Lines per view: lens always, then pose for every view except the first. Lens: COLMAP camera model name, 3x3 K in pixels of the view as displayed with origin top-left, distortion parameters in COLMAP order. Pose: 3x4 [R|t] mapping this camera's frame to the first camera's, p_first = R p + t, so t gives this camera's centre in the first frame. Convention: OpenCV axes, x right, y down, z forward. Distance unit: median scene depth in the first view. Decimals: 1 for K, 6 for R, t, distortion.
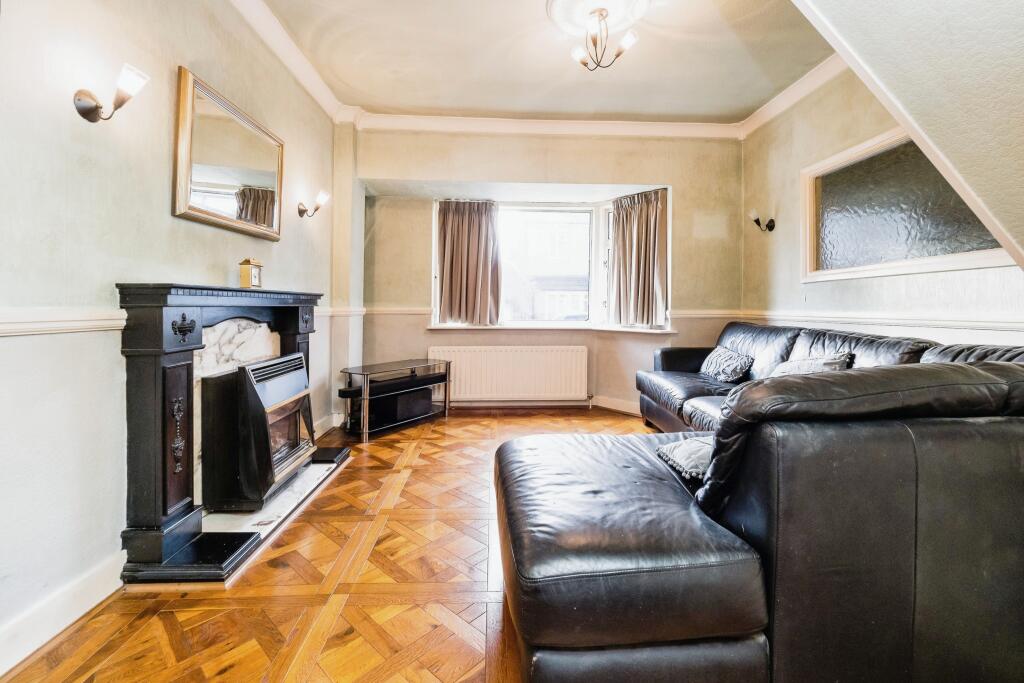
lens RADIAL K [[439.7, 0, 513.4], [0, 439.7, 304.8], [0, 0, 1]] dist [-0.013367, -0.000186]
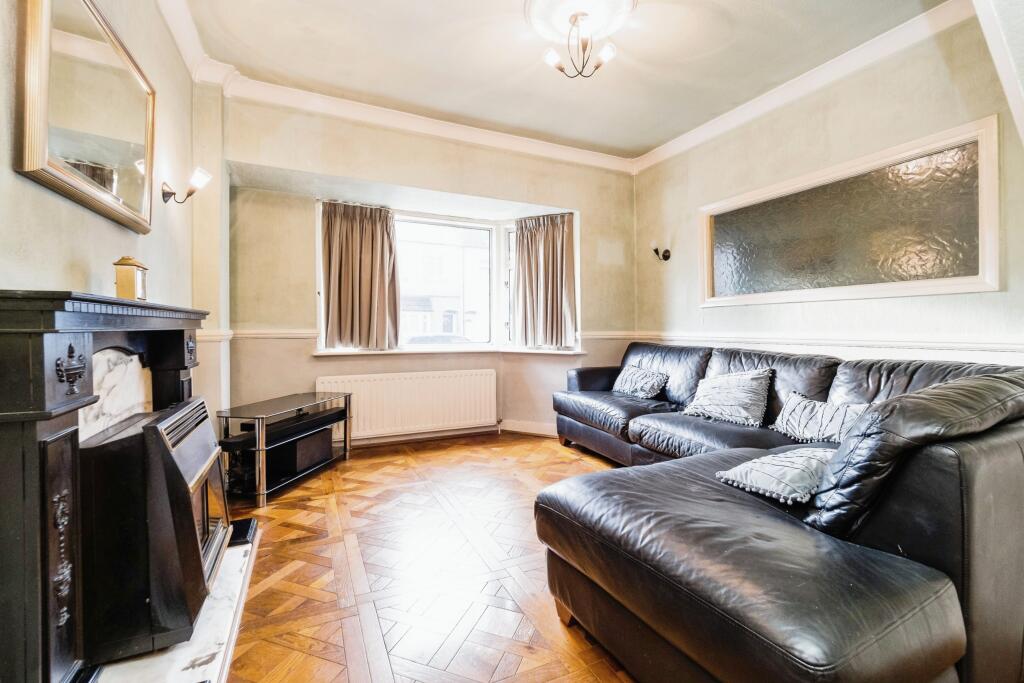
lens RADIAL K [[438.0, 0, 509.3], [0, 438.0, 330.7], [0, 0, 1]] dist [-0.015083, -0.000162]
pose [[0.924898, -0.003021, 0.380203, -0.190996], [-0.001722, 0.999925, 0.012136, -0.002351], [-0.380211, -0.011879, 0.924823, 0.114915]]
